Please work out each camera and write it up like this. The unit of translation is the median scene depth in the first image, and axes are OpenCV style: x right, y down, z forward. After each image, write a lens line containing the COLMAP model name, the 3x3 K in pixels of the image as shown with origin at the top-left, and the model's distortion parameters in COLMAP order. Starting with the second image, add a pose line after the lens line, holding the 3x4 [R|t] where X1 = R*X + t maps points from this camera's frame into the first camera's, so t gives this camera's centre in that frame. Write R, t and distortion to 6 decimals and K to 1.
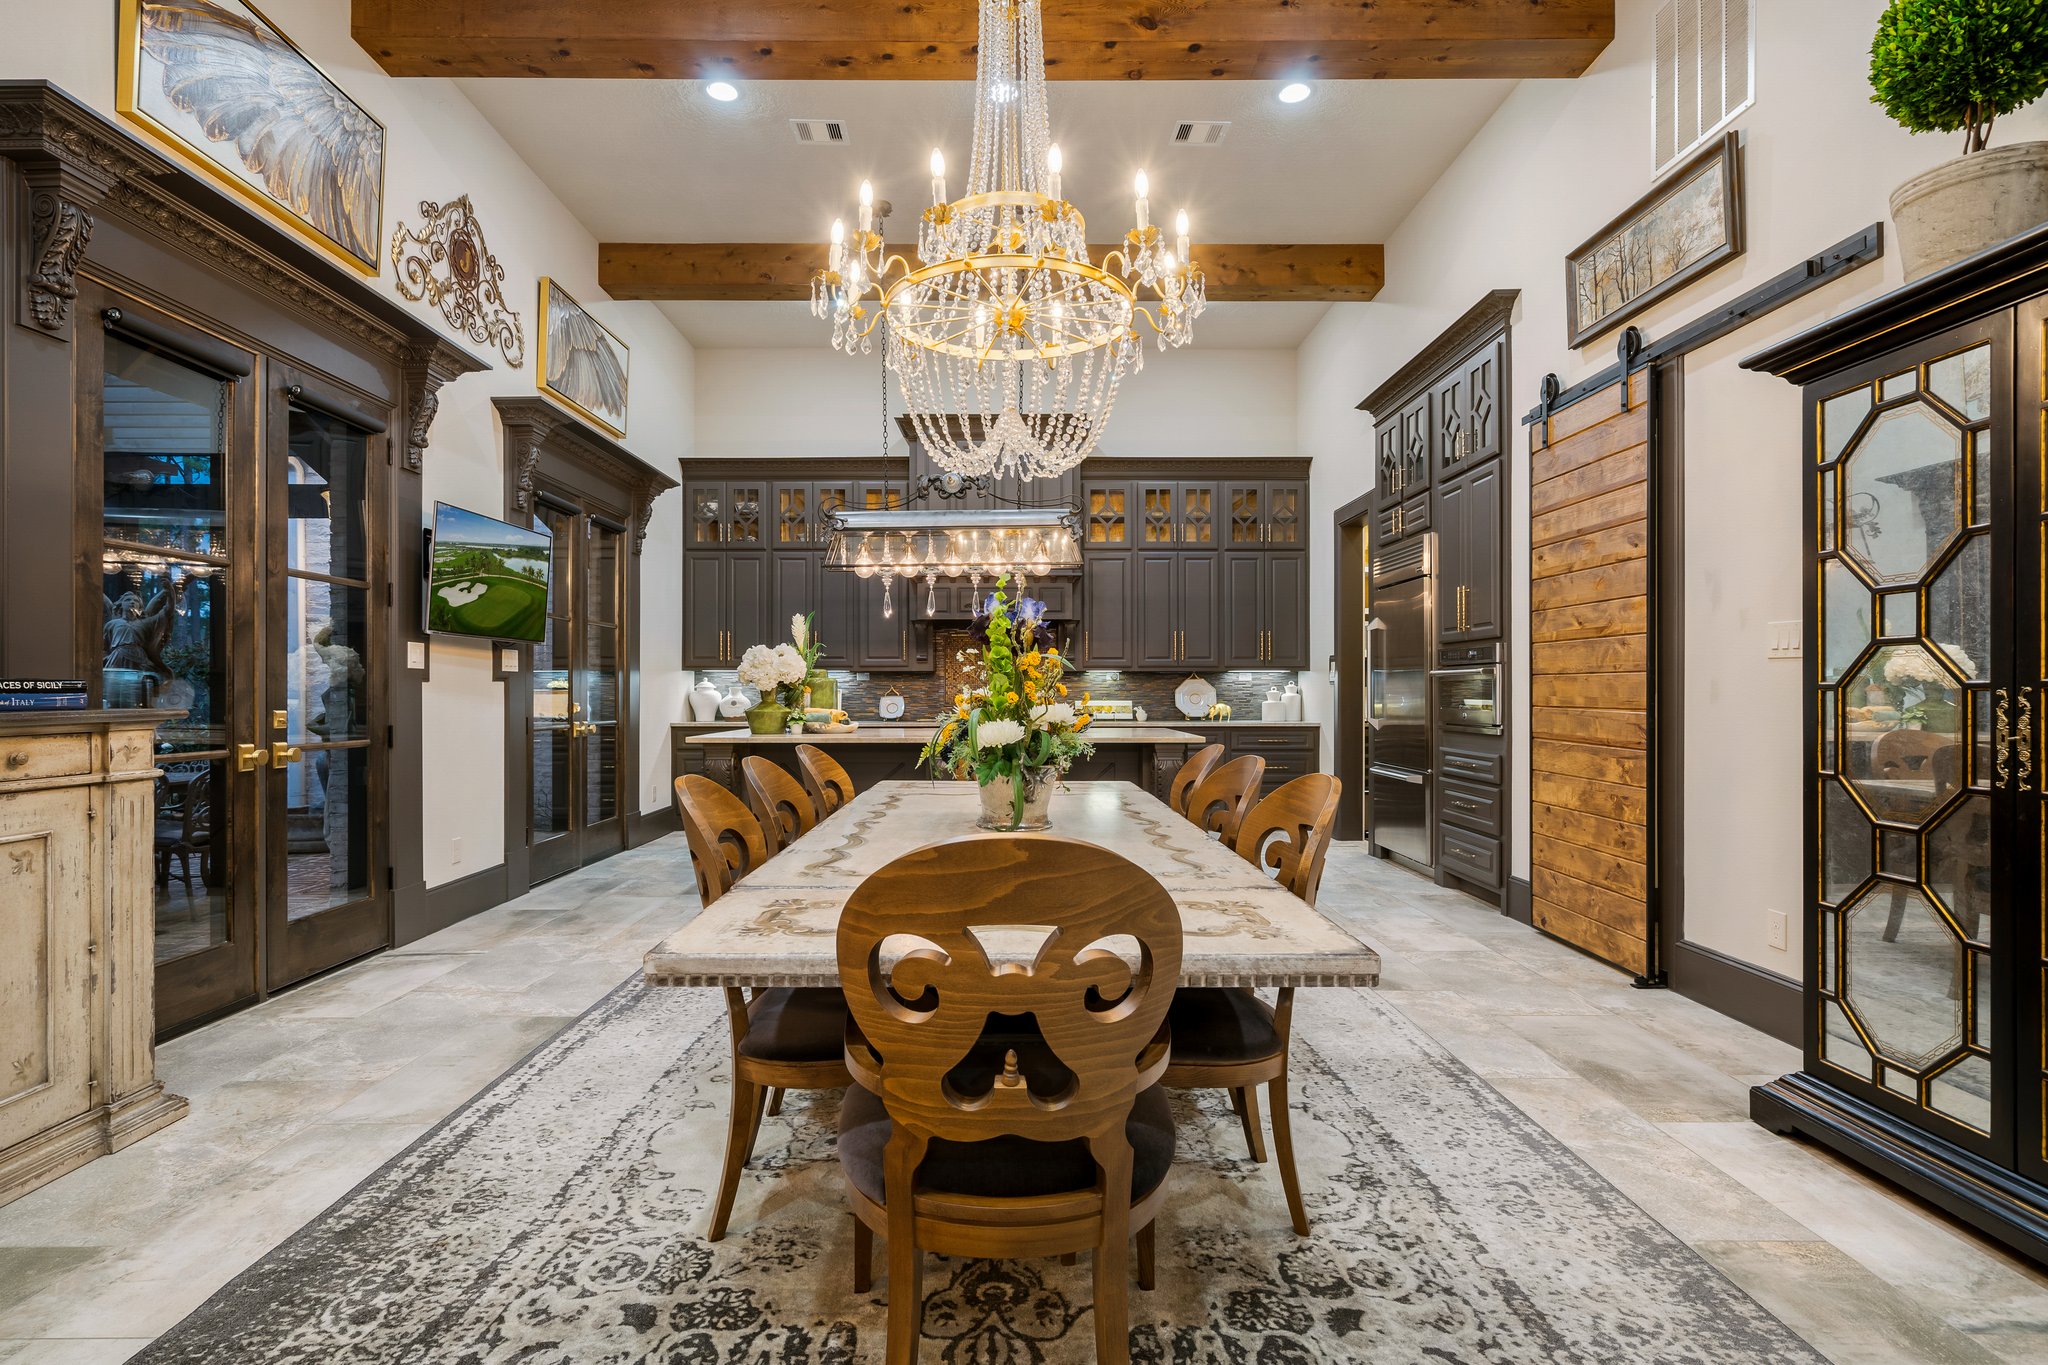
lens RADIAL K [[988.7, 0, 1028.3], [0, 988.7, 690.3], [0, 0, 1]] dist [0.000043, 0.001853]
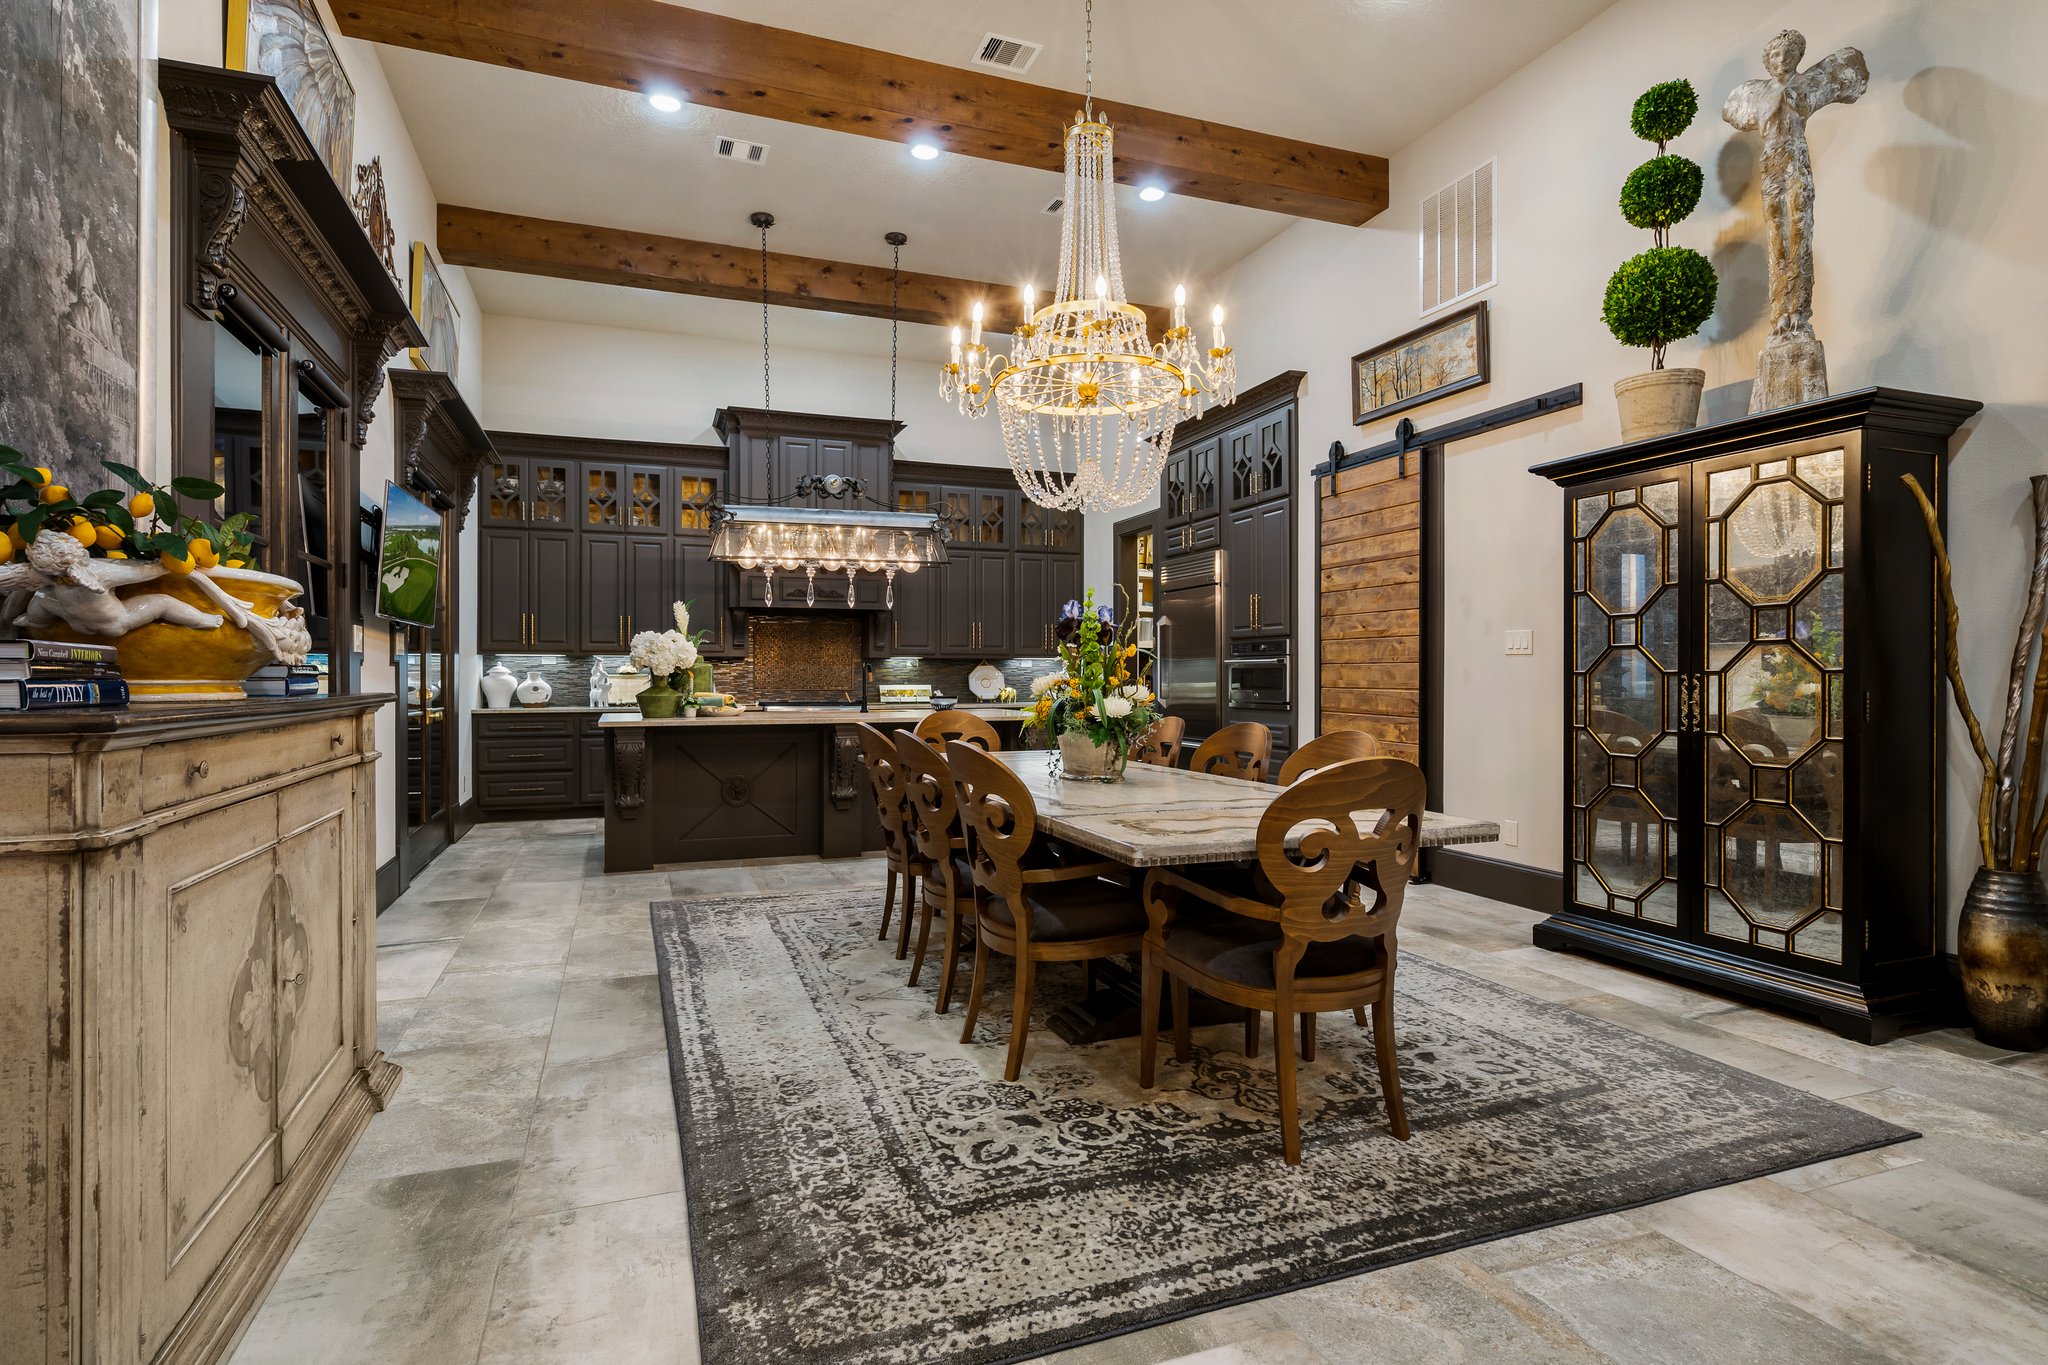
lens RADIAL K [[988.7, 0, 1022.1], [0, 988.7, 678.6], [0, 0, 1]] dist [0.000043, 0.001853]
pose [[0.939820, -0.000644, 0.341668, -0.395632], [-0.000483, 0.999995, 0.003211, 0.000013], [-0.341669, -0.003182, 0.939815, -0.143354]]
